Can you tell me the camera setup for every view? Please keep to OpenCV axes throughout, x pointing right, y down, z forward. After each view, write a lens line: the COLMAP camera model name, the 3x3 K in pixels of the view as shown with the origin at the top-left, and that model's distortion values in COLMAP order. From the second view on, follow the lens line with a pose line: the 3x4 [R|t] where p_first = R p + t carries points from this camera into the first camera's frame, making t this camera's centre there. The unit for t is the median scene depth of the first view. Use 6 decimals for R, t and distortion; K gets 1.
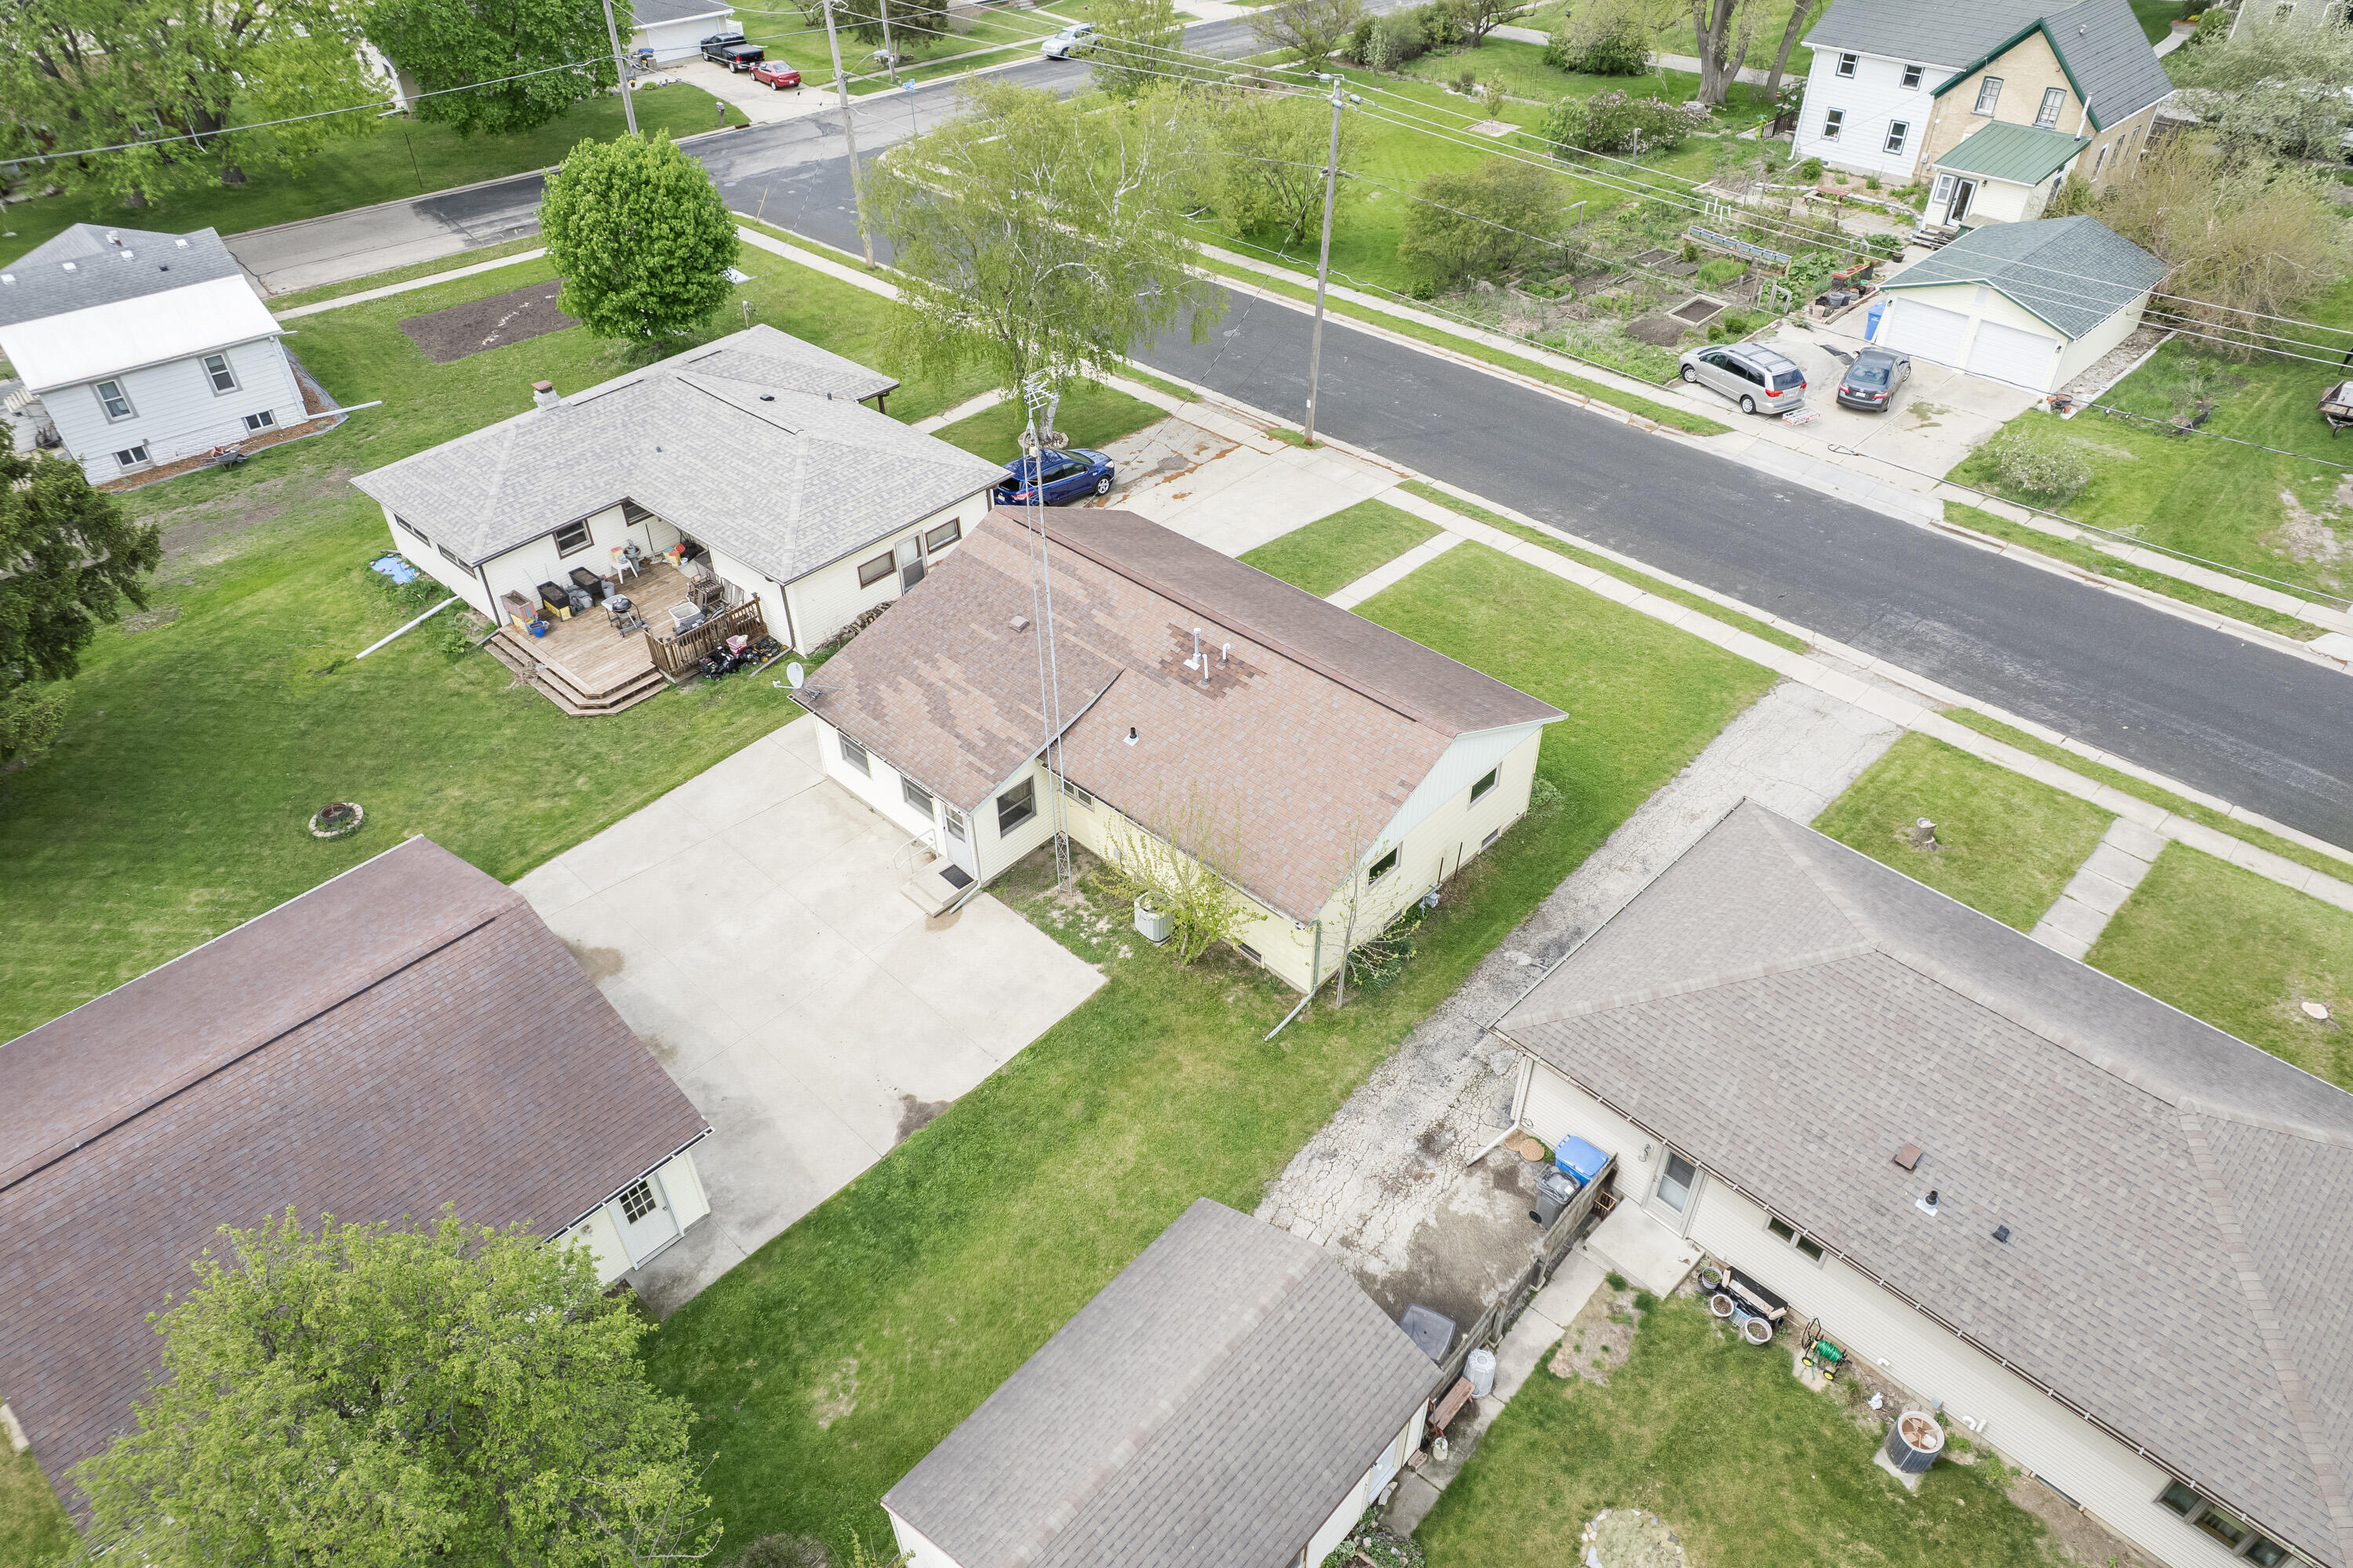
lens RADIAL K [[1509.1, 0, 1174.8], [0, 1509.1, 790.4], [0, 0, 1]] dist [-0.057557, 0.044491]
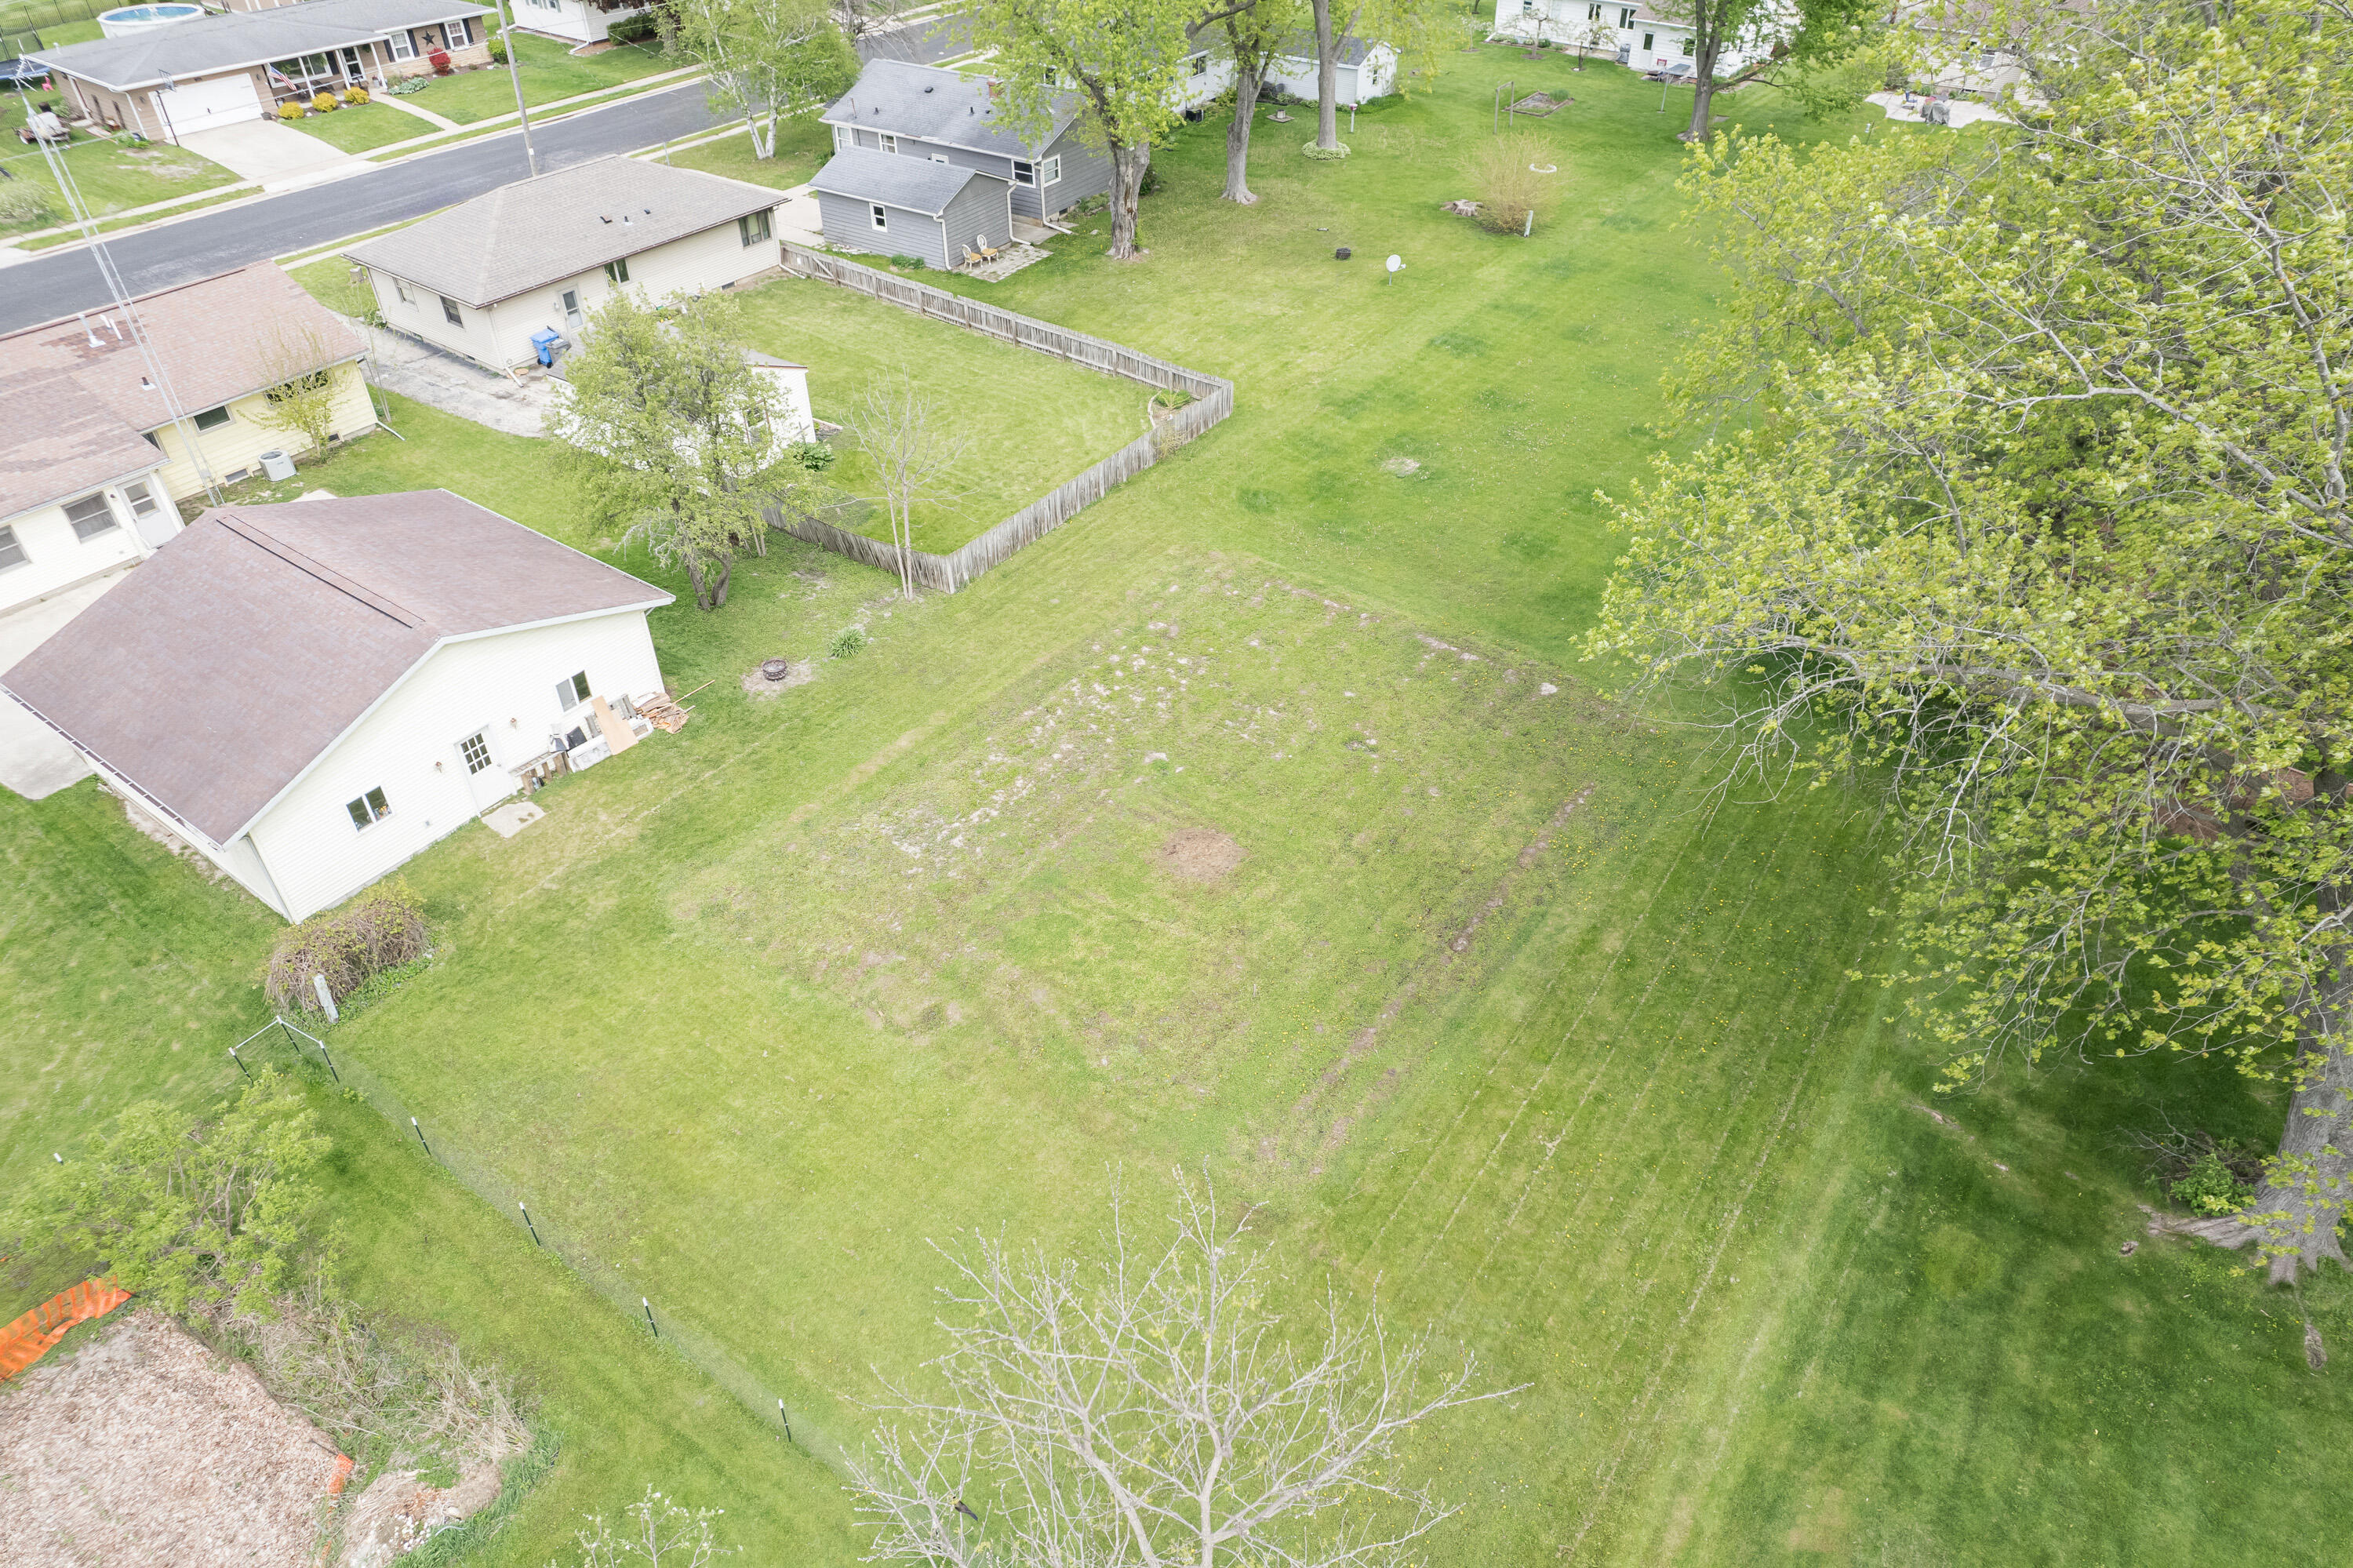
lens RADIAL K [[1509.1, 0, 1171.4], [0, 1509.1, 788.7], [0, 0, 1]] dist [-0.057557, 0.044491]
pose [[-0.124228, -0.606453, 0.785355, -0.992668], [0.639077, 0.556562, 0.530868, 0.032999], [-0.759045, 0.567850, 0.318430, 0.040816]]
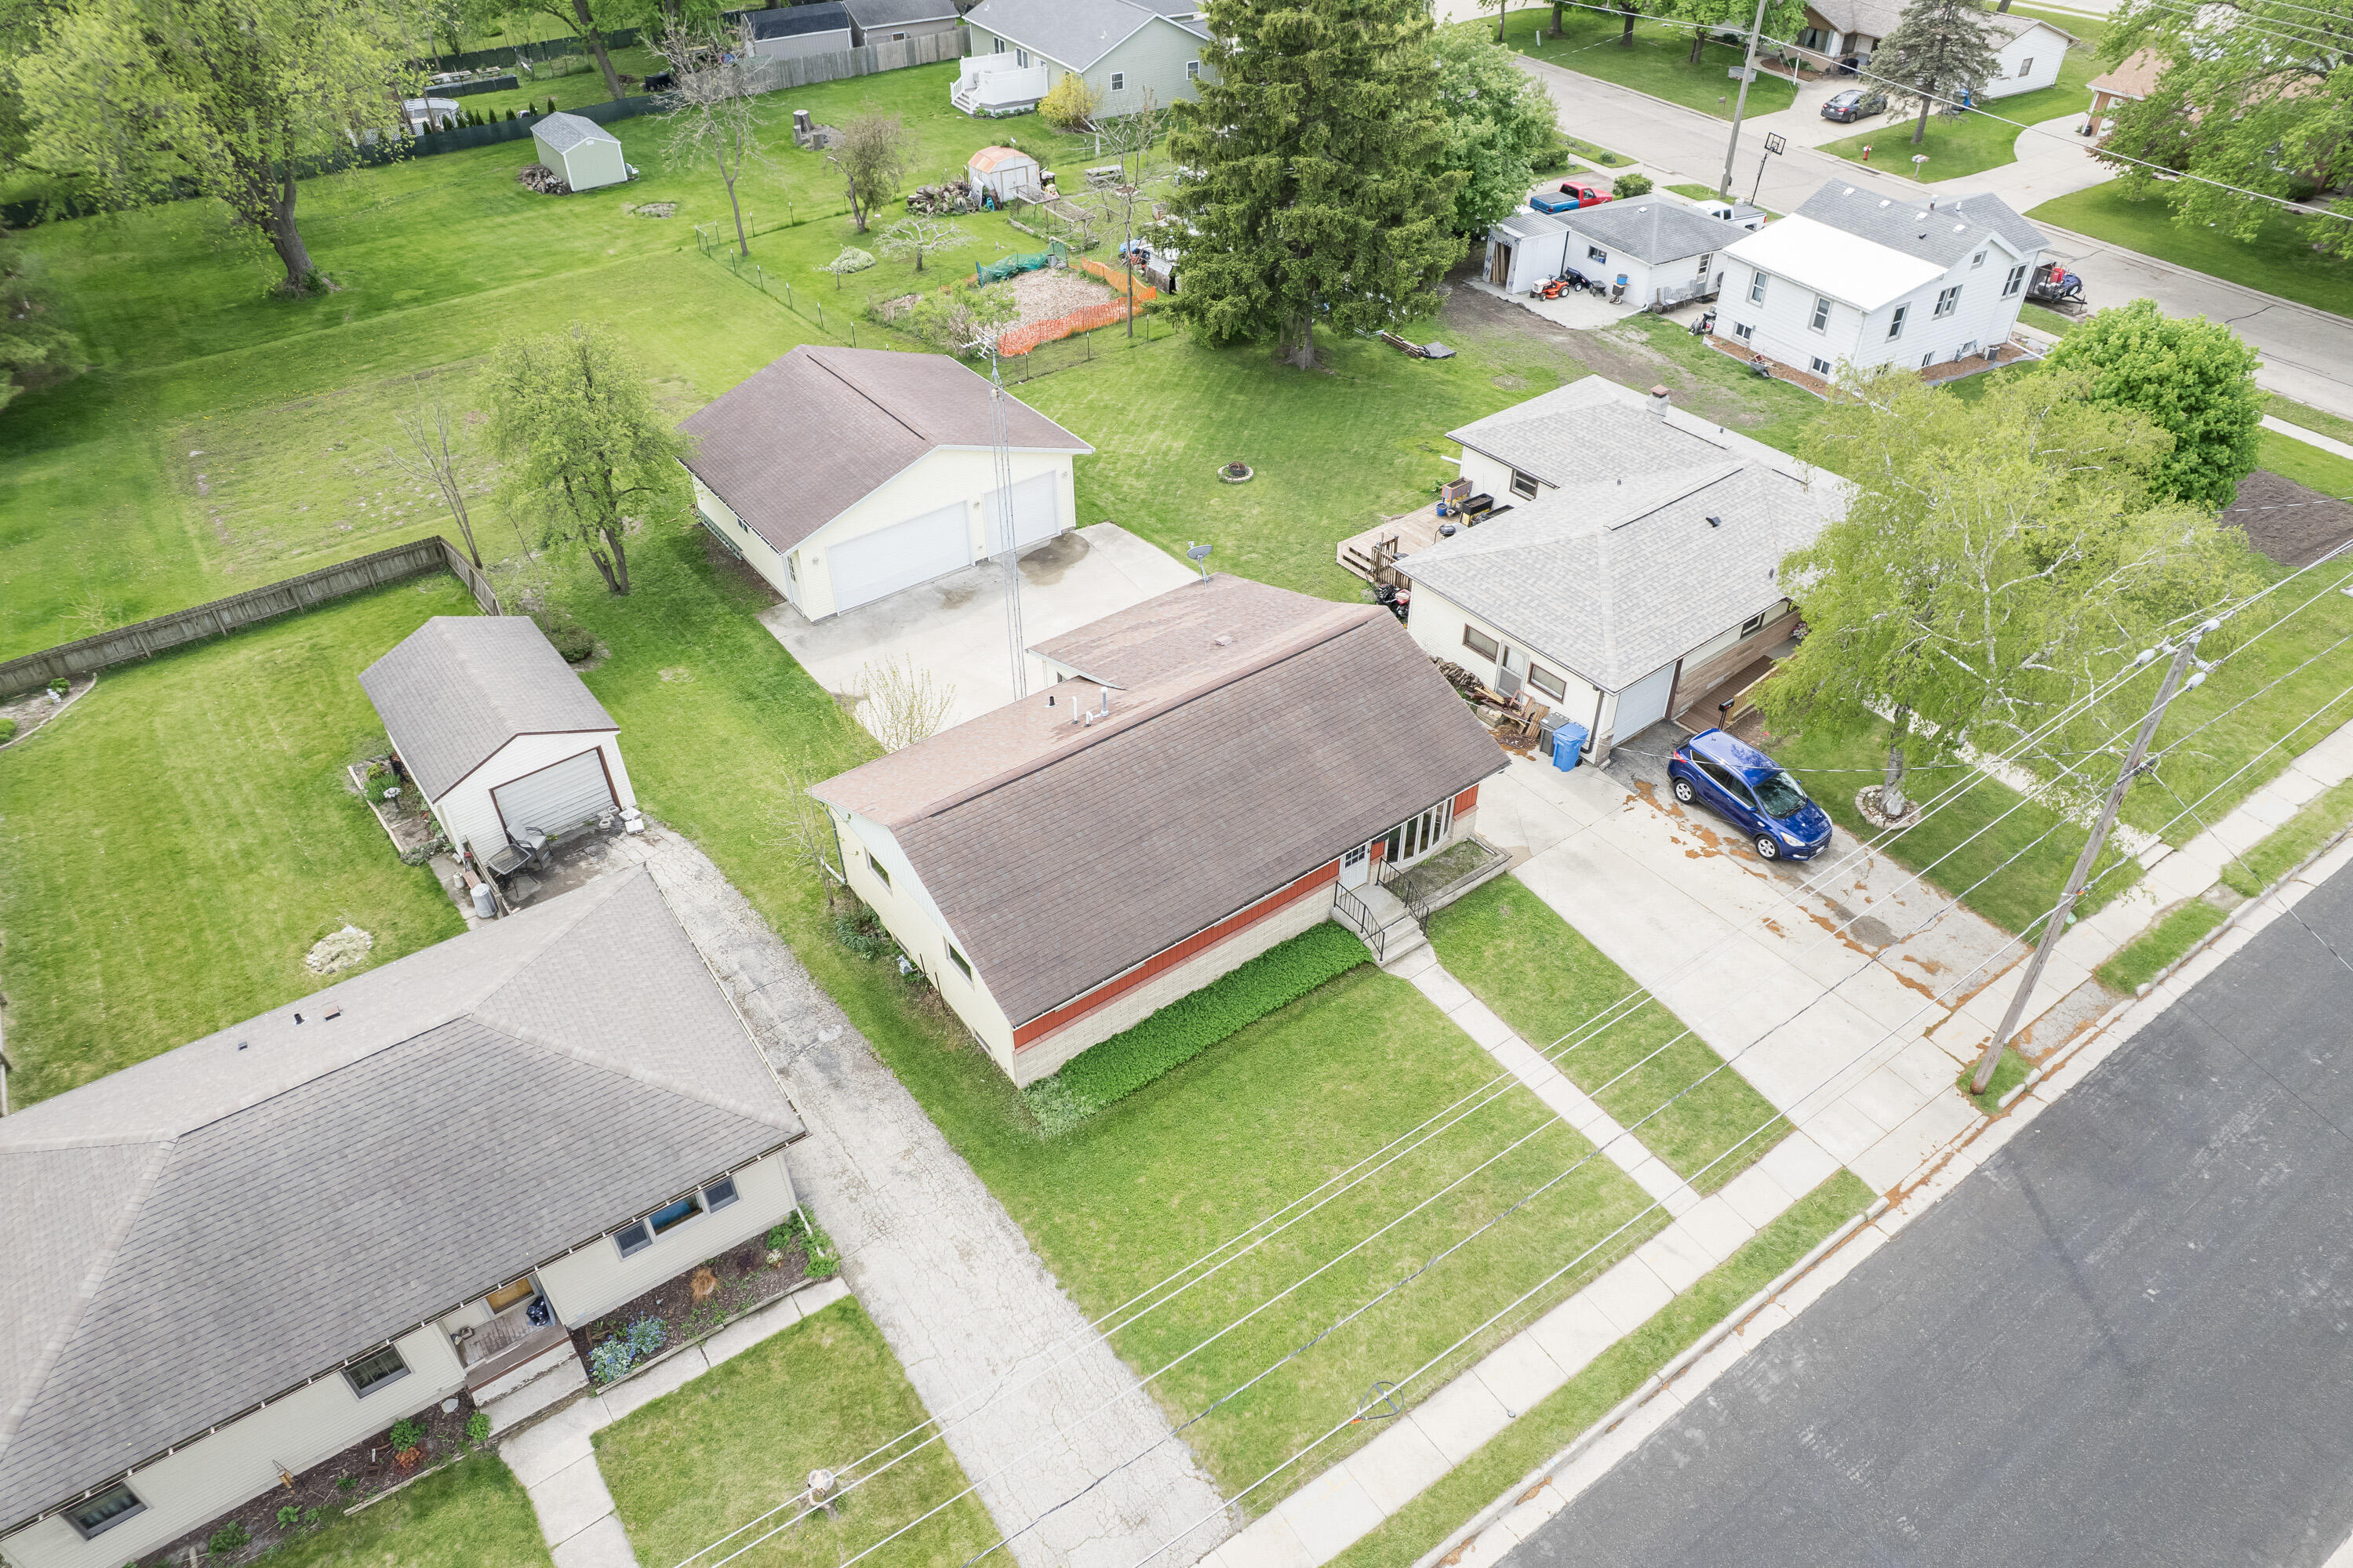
lens RADIAL K [[1509.1, 0, 1172.3], [0, 1509.1, 787.2], [0, 0, 1]] dist [-0.057557, 0.044491]
pose [[-0.177526, 0.631314, -0.754935, 0.584396], [-0.609217, 0.531960, 0.588111, -0.497791], [0.772877, 0.564324, 0.290170, 0.531218]]
